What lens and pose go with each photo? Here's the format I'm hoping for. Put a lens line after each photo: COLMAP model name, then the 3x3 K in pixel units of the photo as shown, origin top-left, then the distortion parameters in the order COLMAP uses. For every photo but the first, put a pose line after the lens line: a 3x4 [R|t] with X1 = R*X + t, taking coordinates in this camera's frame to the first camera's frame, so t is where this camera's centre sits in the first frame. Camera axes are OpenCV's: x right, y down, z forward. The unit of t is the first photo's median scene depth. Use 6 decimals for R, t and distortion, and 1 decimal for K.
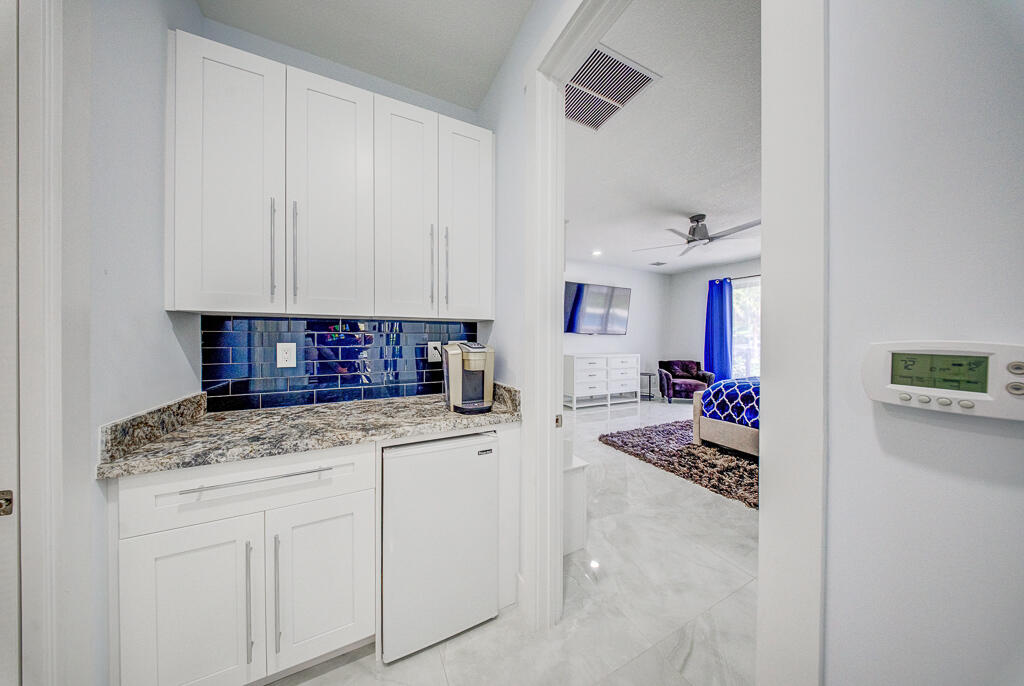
lens RADIAL K [[303.3, 0, 509.7], [0, 303.3, 336.9], [0, 0, 1]] dist [-0.005674, -0.000233]
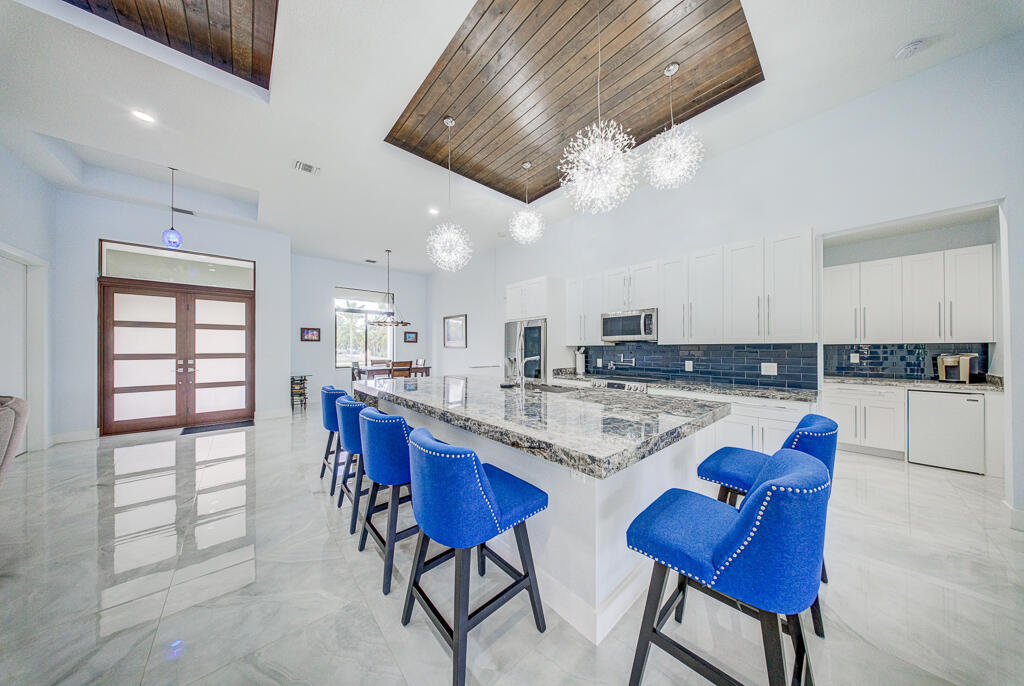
lens RADIAL K [[303.3, 0, 509.4], [0, 303.3, 348.9], [0, 0, 1]] dist [-0.005674, -0.000233]
pose [[0.256873, -0.008031, -0.966412, 1.154848], [-0.007671, 0.999917, -0.010349, 0.031912], [0.966415, 0.010071, 0.256791, -2.876187]]
